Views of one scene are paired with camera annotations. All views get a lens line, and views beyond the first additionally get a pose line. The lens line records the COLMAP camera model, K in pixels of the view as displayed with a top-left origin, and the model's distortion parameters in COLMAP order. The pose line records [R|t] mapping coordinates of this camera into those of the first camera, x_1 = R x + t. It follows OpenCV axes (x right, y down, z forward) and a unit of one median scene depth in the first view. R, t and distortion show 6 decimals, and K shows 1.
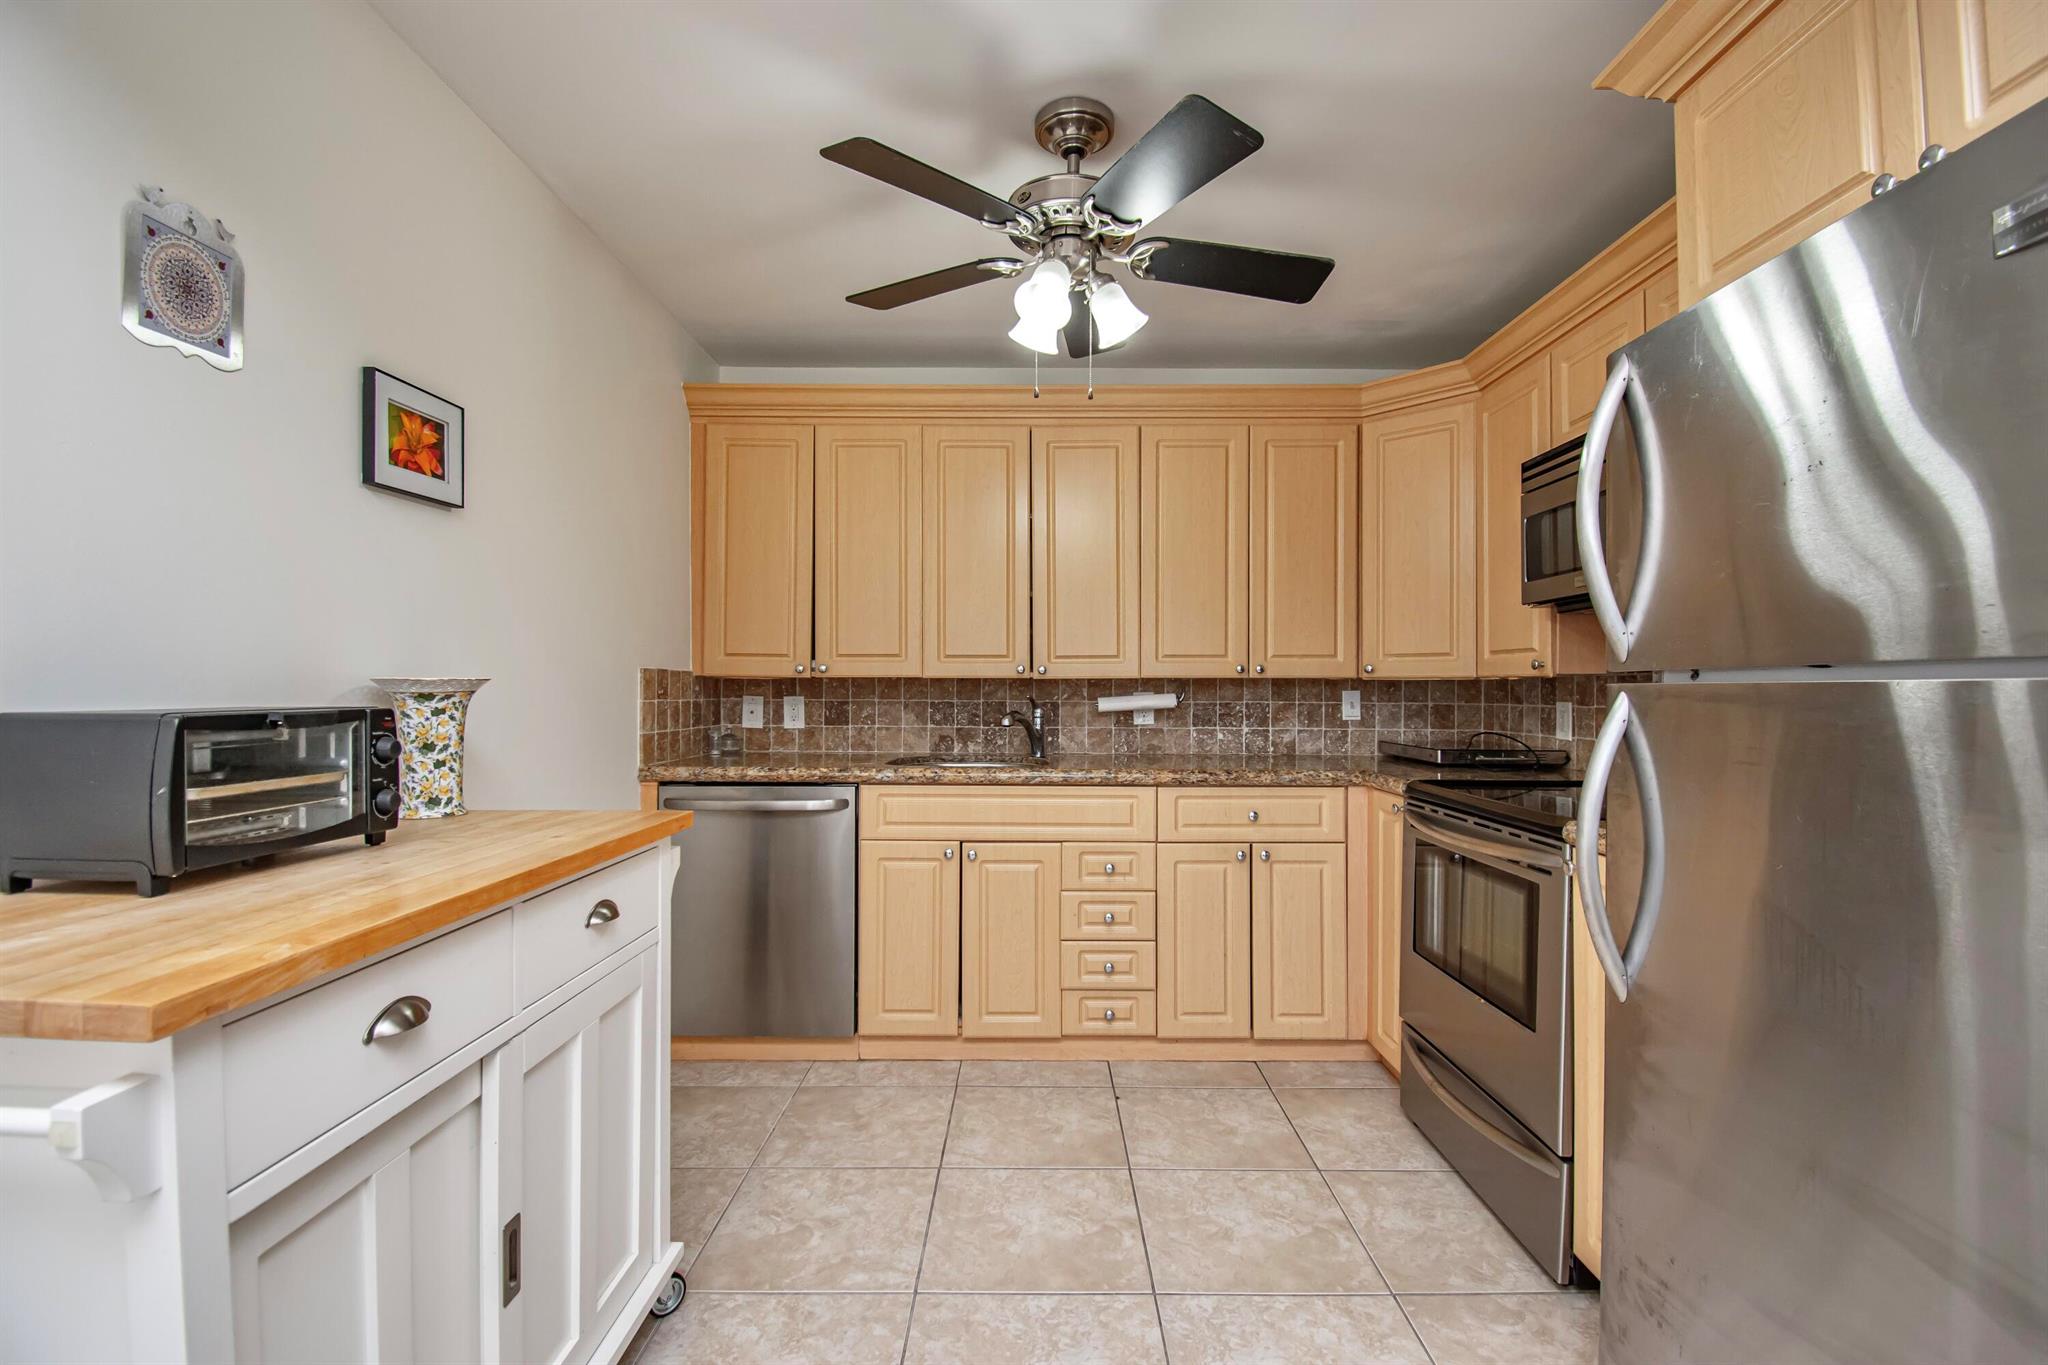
lens RADIAL K [[914.1, 0, 1028.0], [0, 914.1, 680.8], [0, 0, 1]] dist [-0.000258, -0.006333]
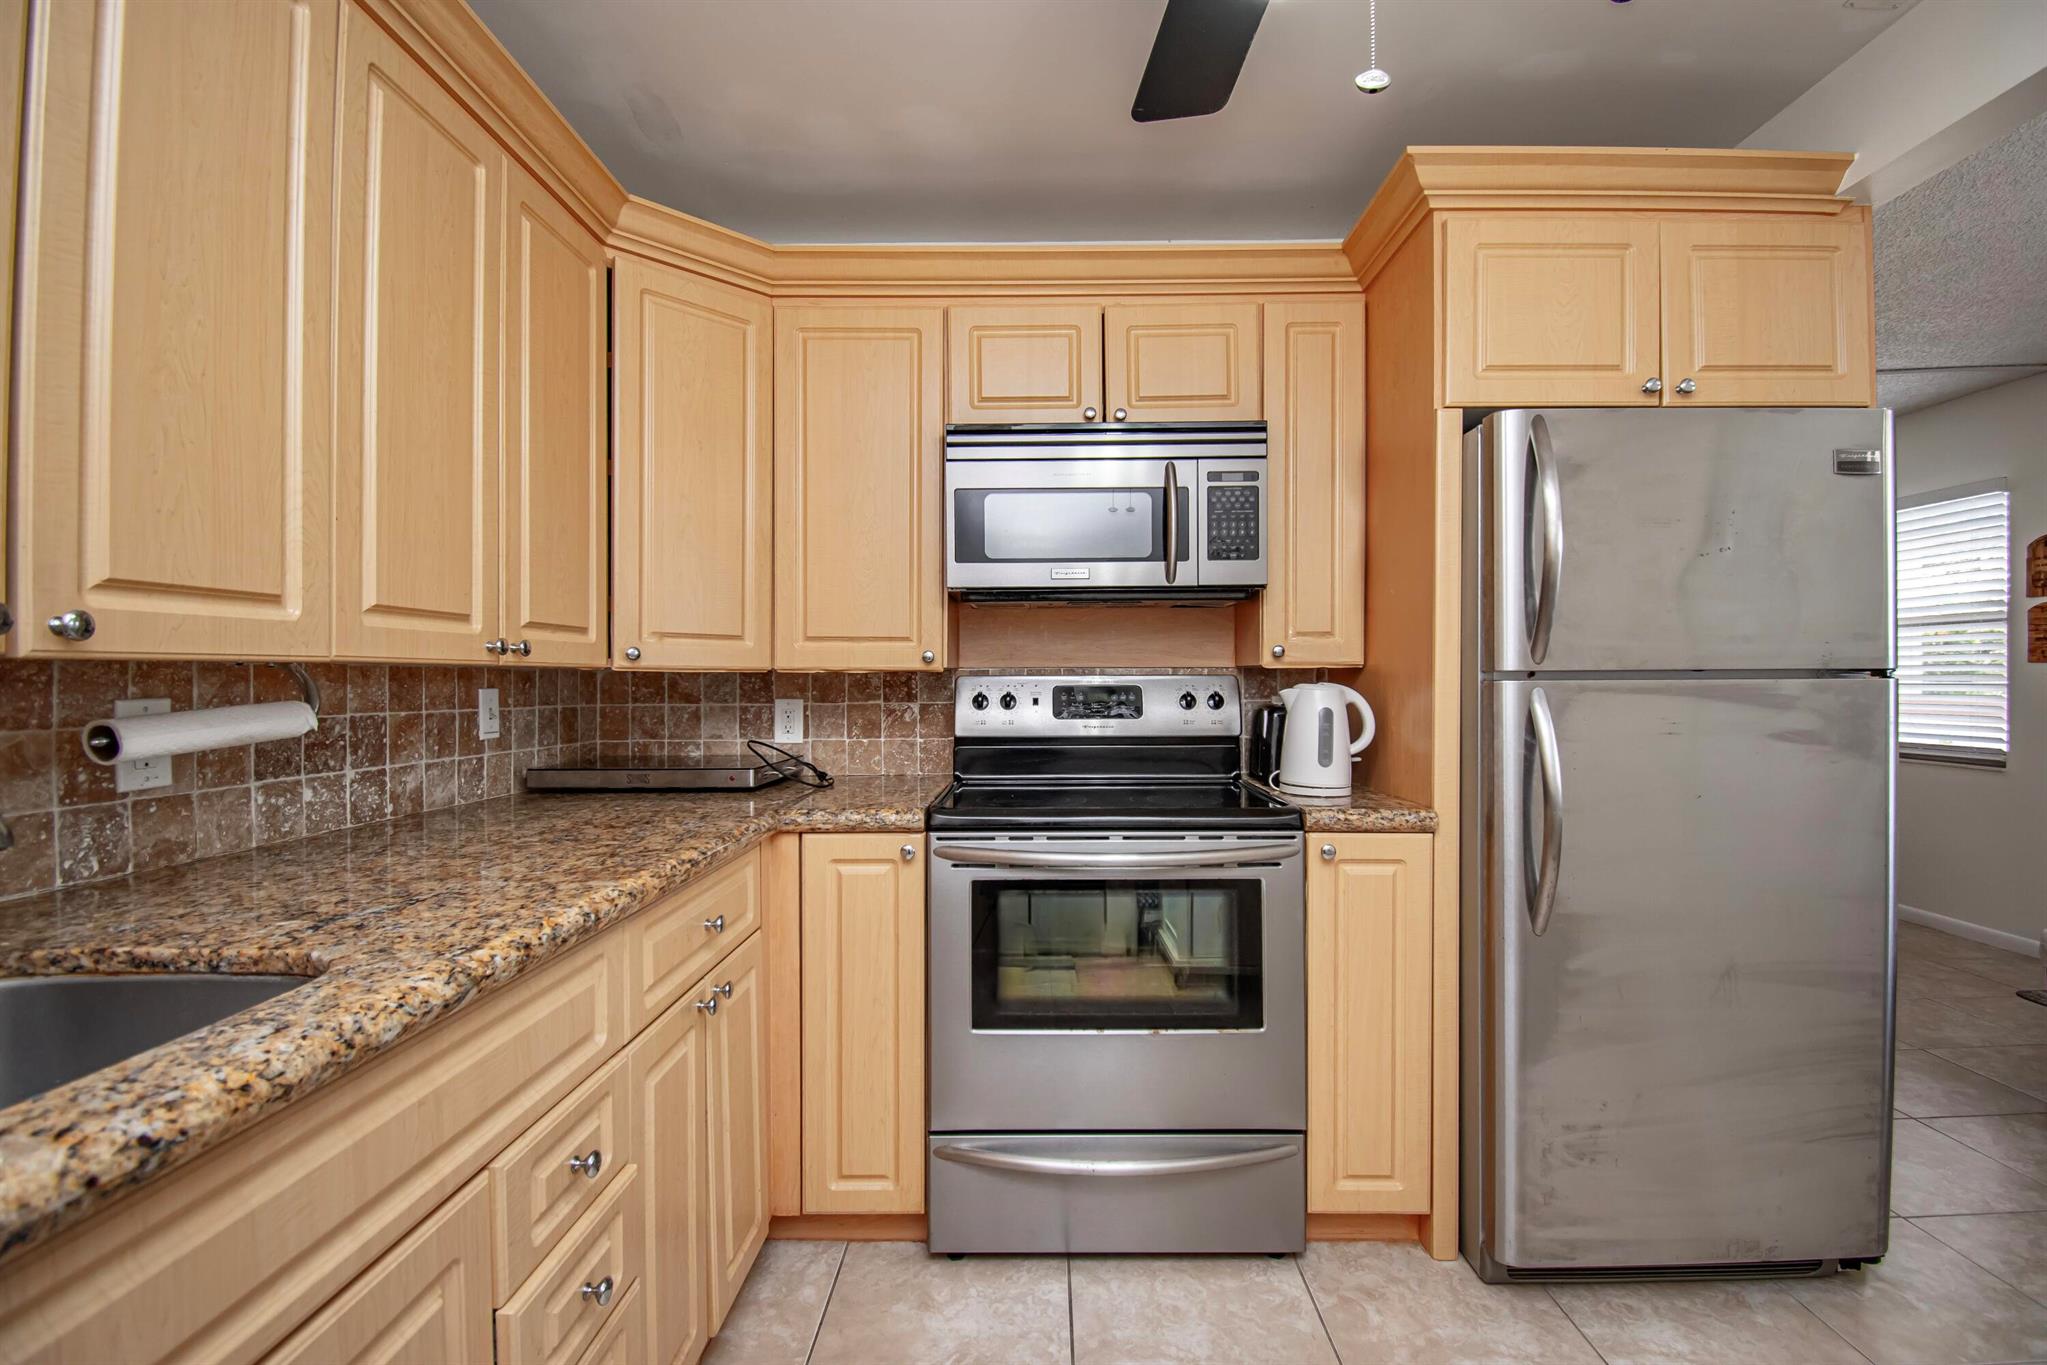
lens RADIAL K [[913.7, 0, 1037.8], [0, 913.7, 682.3], [0, 0, 1]] dist [-0.000258, -0.006333]
pose [[0.002808, -0.005377, 0.999982, -0.287256], [-0.007249, 0.999959, 0.005397, 0.001186], [-0.999970, -0.007264, 0.002769, 0.803257]]
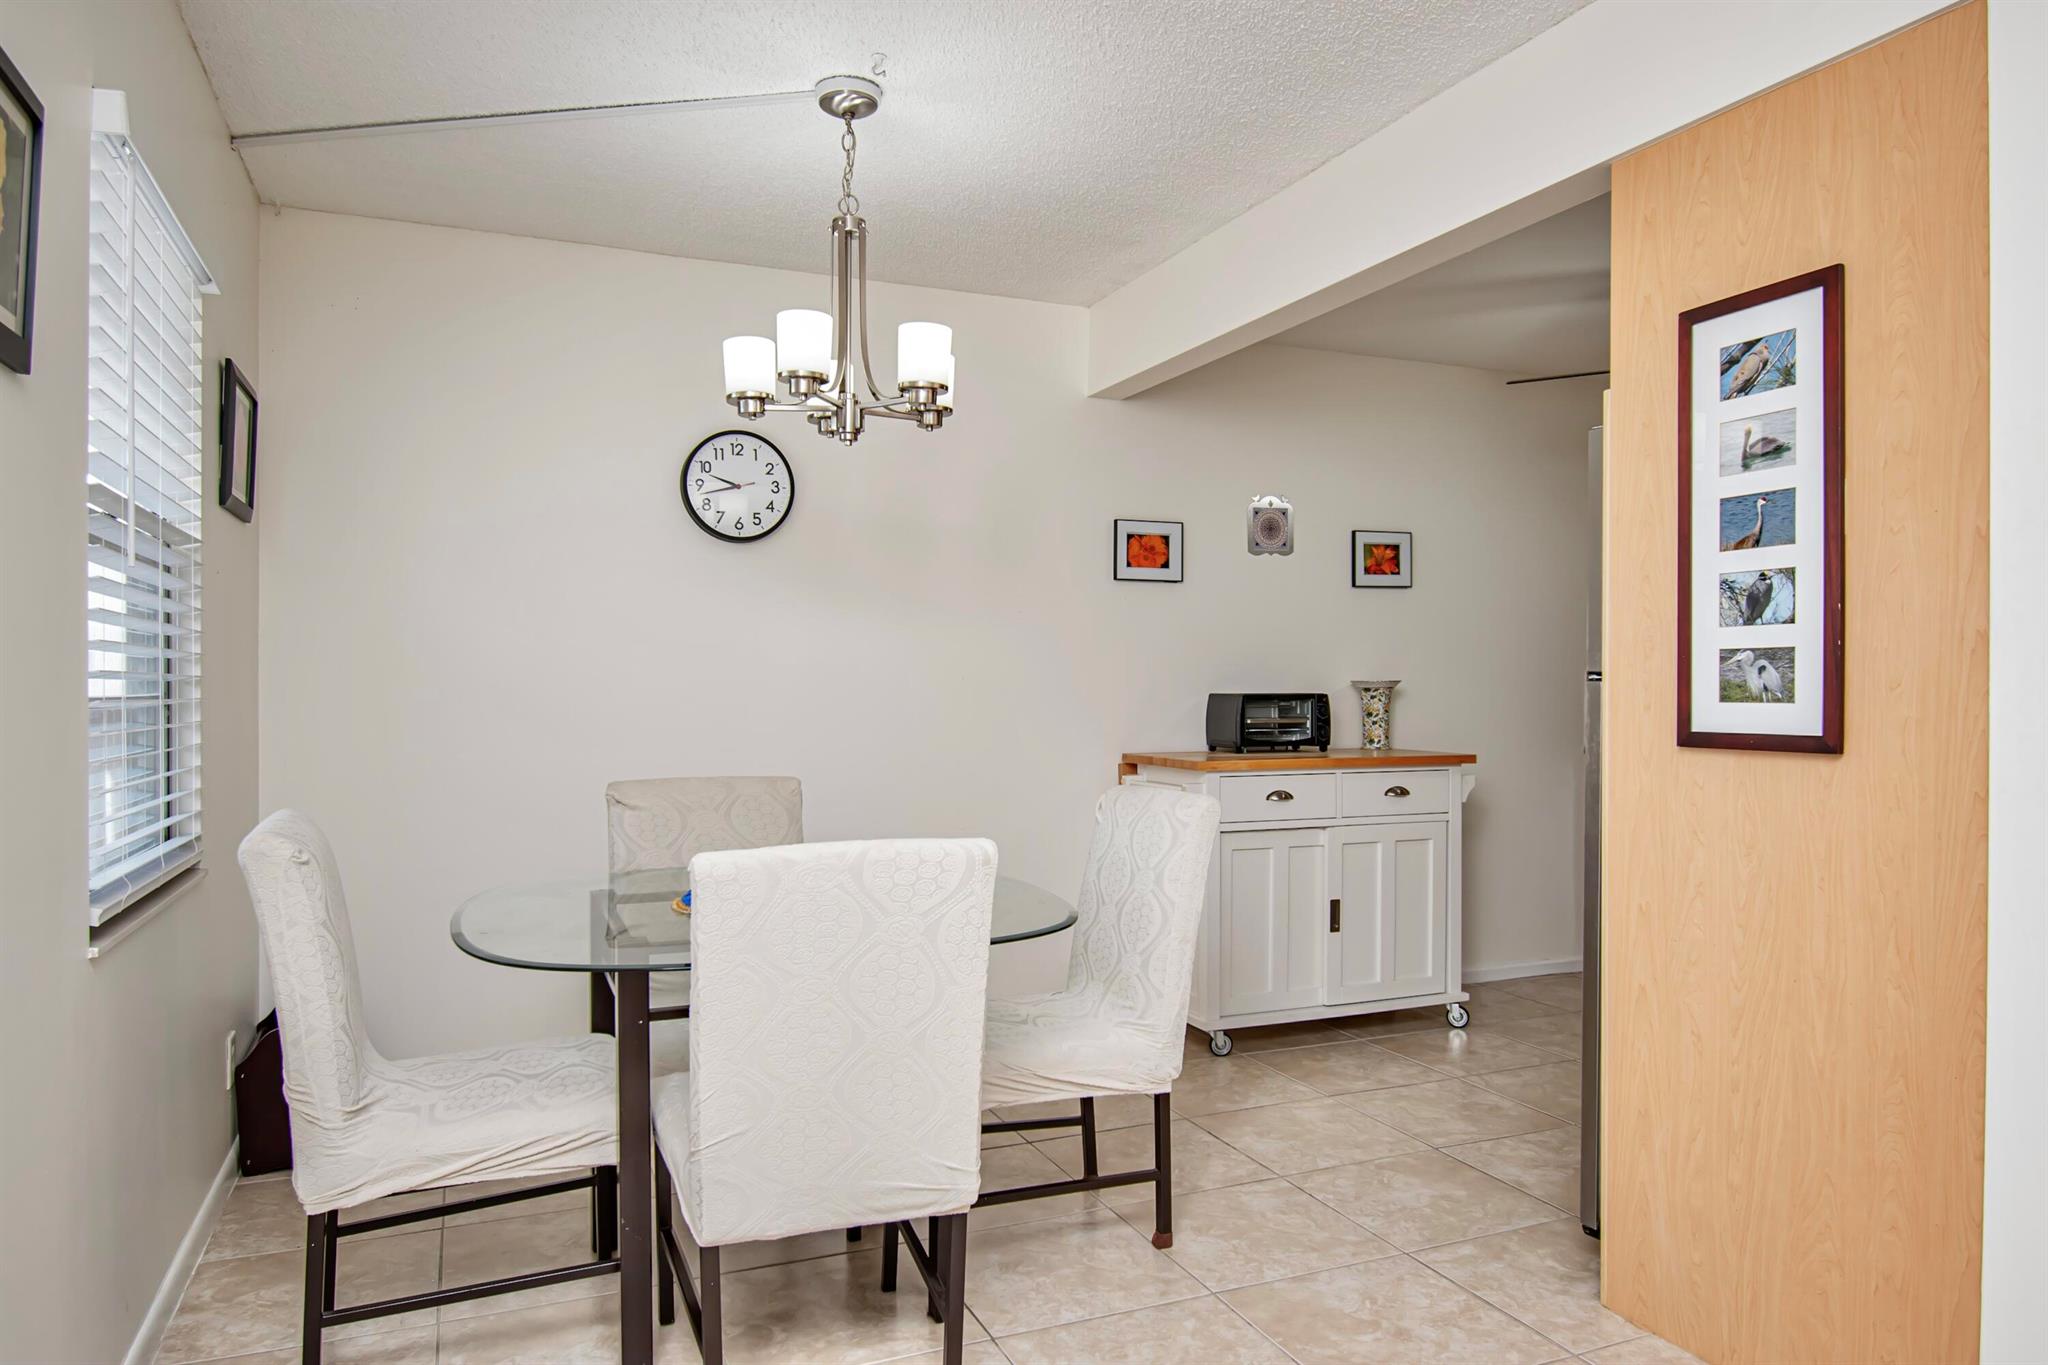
lens RADIAL K [[1330.2, 0, 1026.0], [0, 1330.2, 677.7], [0, 0, 1]] dist [0.002154, -0.000817]
pose [[0.386684, -0.000364, -0.922212, 1.046444], [-0.003183, 0.999993, -0.001729, -0.000989], [0.922207, 0.003604, 0.386680, -0.503365]]
